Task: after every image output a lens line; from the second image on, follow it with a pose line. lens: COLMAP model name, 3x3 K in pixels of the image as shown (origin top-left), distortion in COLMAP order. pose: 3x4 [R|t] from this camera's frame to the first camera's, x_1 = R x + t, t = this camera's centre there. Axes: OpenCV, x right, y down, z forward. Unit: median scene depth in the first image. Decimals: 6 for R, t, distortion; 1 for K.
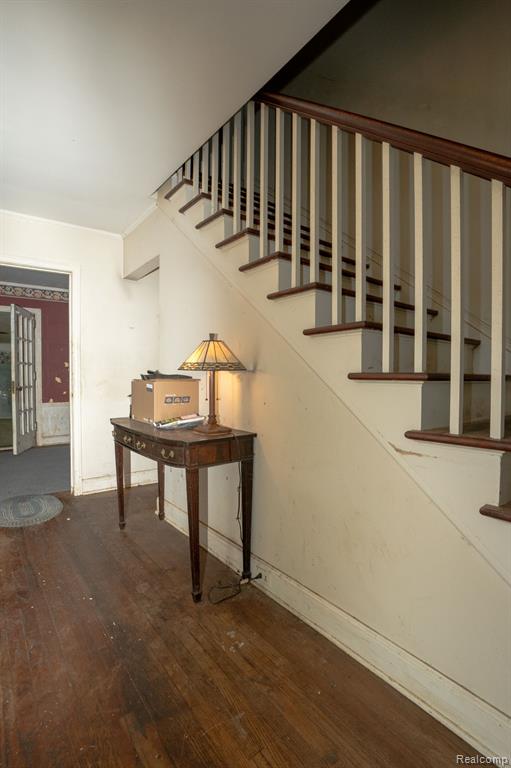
lens RADIAL K [[384.8, 0, 259.0], [0, 384.8, 381.6], [0, 0, 1]] dist [-0.023013, 0.002799]
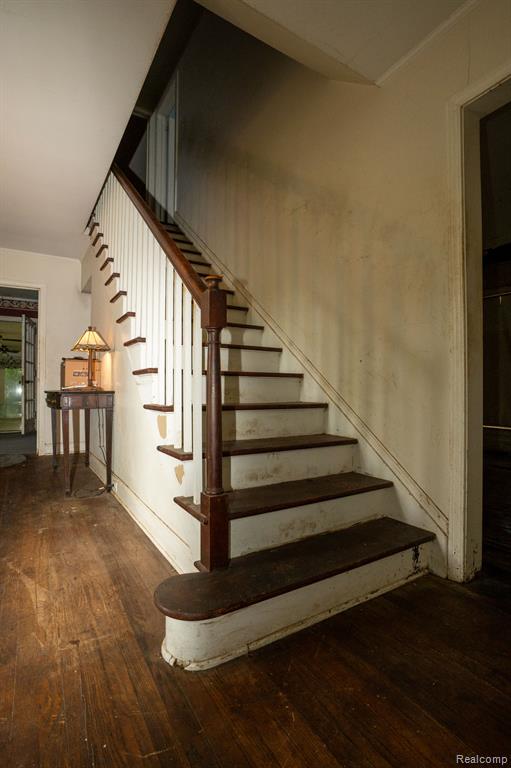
lens RADIAL K [[384.8, 0, 256.2], [0, 384.8, 382.5], [0, 0, 1]] dist [-0.023013, 0.002799]
pose [[0.994661, 0.007991, -0.102886, 0.426944], [-0.011467, 0.999382, -0.033235, 0.087914], [0.102557, 0.034238, 0.994138, -0.272172]]
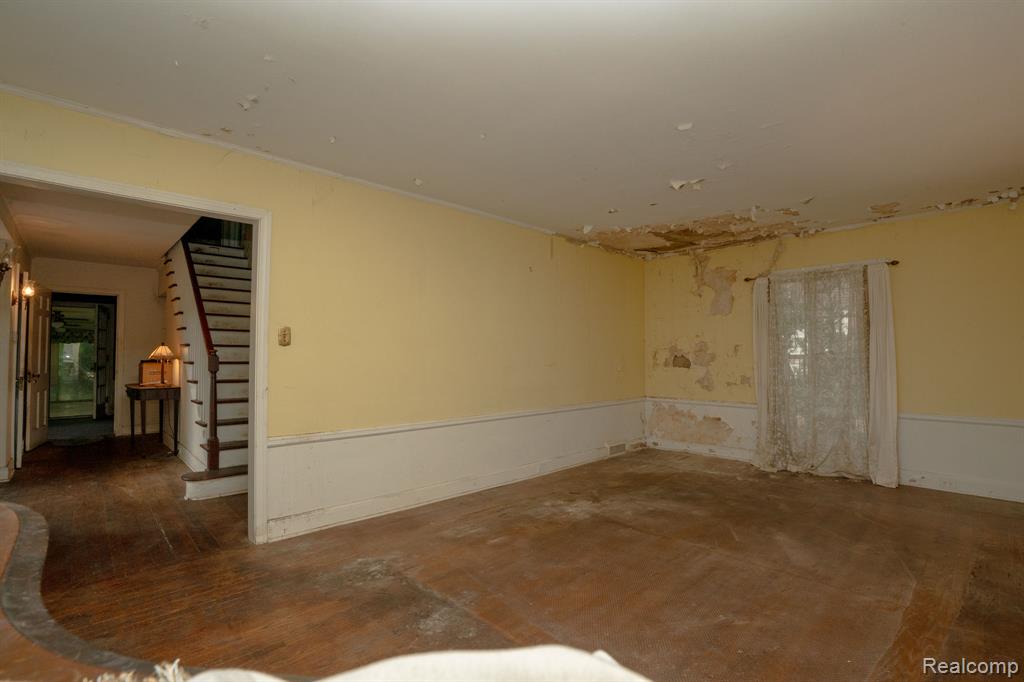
lens RADIAL K [[480.4, 0, 506.8], [0, 480.4, 348.3], [0, 0, 1]] dist [-0.003367, -0.000323]
pose [[0.995928, 0.015011, 0.088893, 0.992083], [-0.011988, 0.999335, -0.034448, -0.011566], [-0.089350, 0.033242, 0.995445, -1.190763]]
